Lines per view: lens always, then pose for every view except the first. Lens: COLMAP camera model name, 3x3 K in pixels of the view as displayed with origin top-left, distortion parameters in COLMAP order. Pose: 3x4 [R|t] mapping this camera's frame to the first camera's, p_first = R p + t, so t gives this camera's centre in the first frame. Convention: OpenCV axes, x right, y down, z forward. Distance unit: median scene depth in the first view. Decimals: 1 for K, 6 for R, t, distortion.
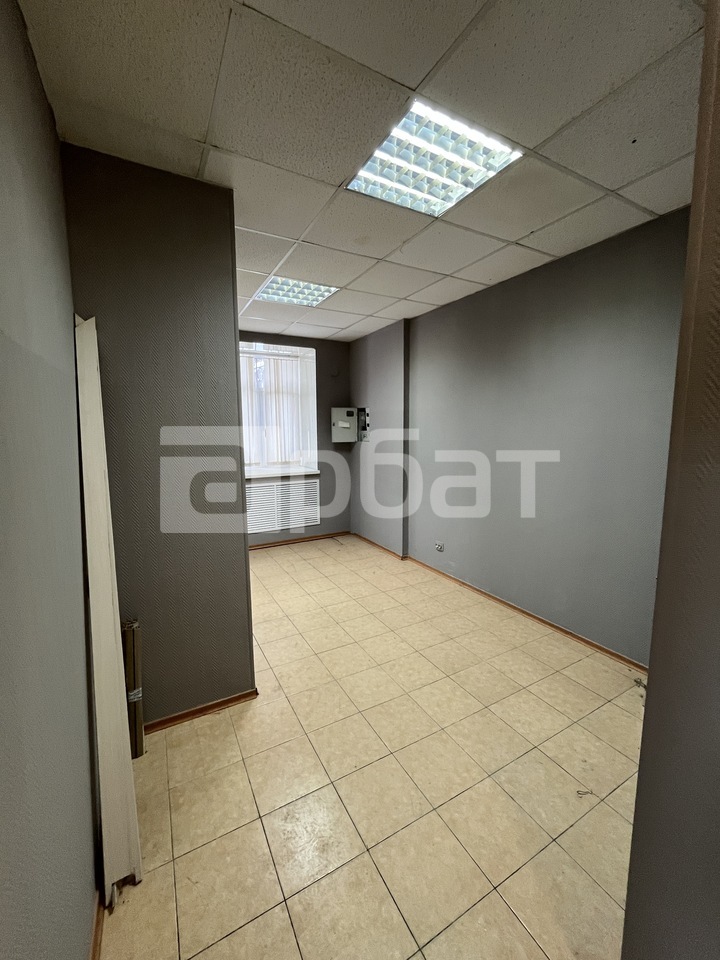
lens RADIAL K [[389.6, 0, 365.6], [0, 389.6, 476.0], [0, 0, 1]] dist [0.000093, -0.000607]
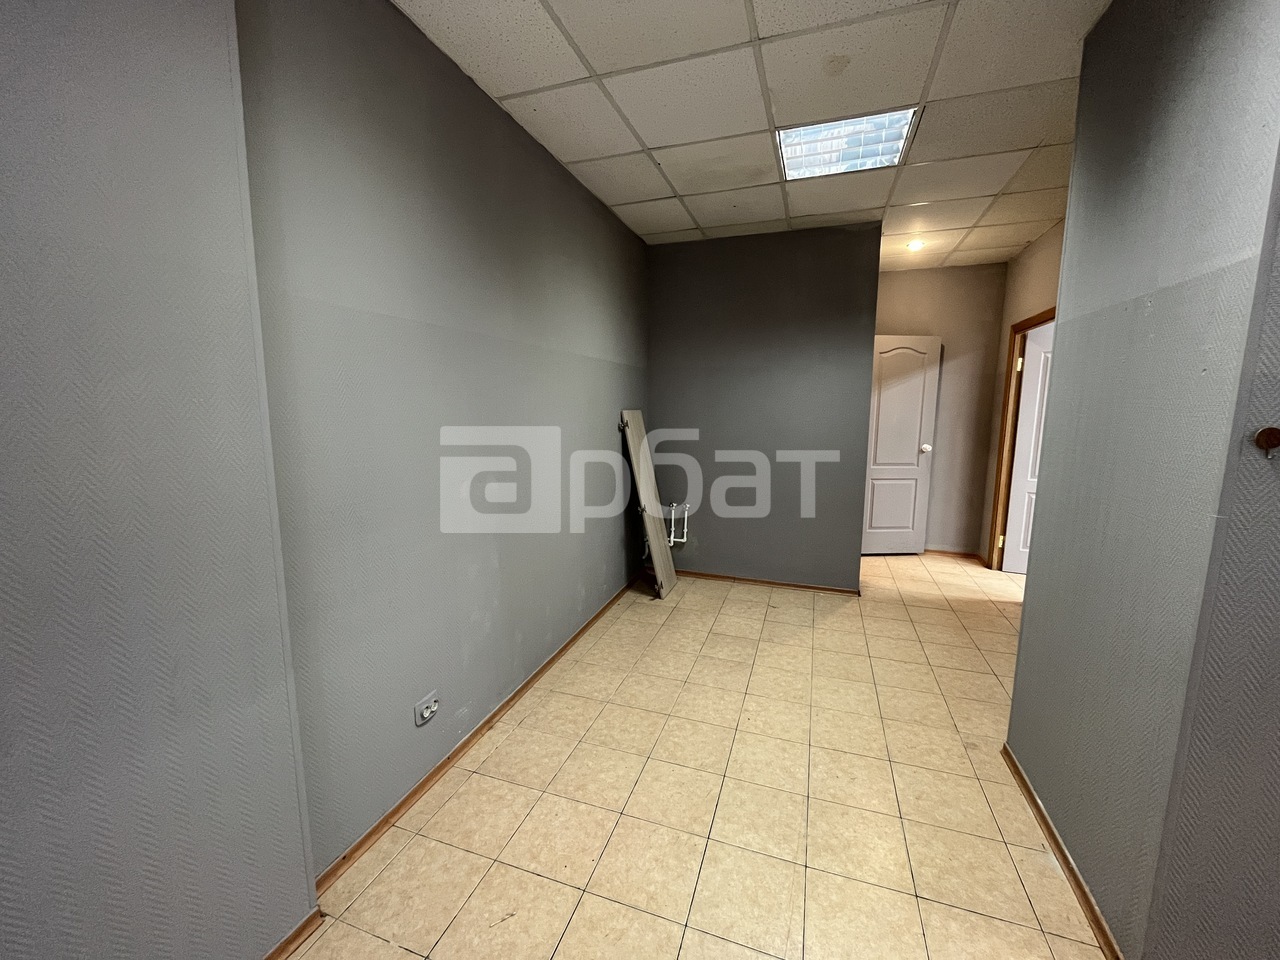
lens RADIAL K [[519.4, 0, 633.9], [0, 519.4, 479.0], [0, 0, 1]] dist [0.000093, -0.000607]
pose [[-0.656932, -0.103914, 0.746754, -0.449749], [0.093942, 0.971456, 0.217825, -0.187591], [-0.748074, 0.213248, -0.628419, 1.822937]]
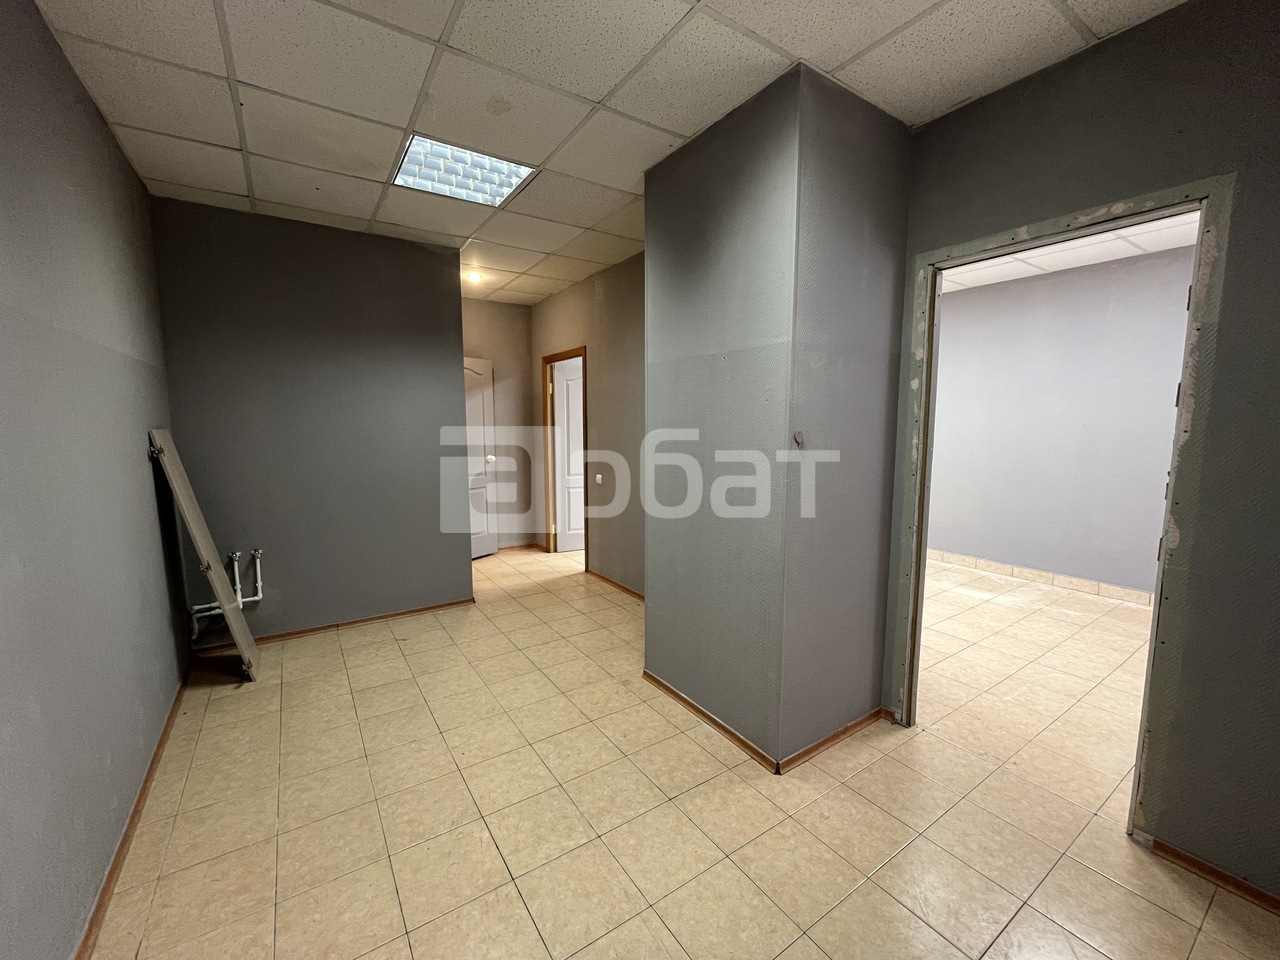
lens RADIAL K [[519.4, 0, 638.1], [0, 519.4, 479.5], [0, 0, 1]] dist [0.000093, -0.000607]
pose [[-0.997084, 0.014855, -0.074857, -0.158531], [-0.003160, 0.971993, 0.234988, -0.204318], [0.076251, 0.234540, -0.969111, 1.943166]]
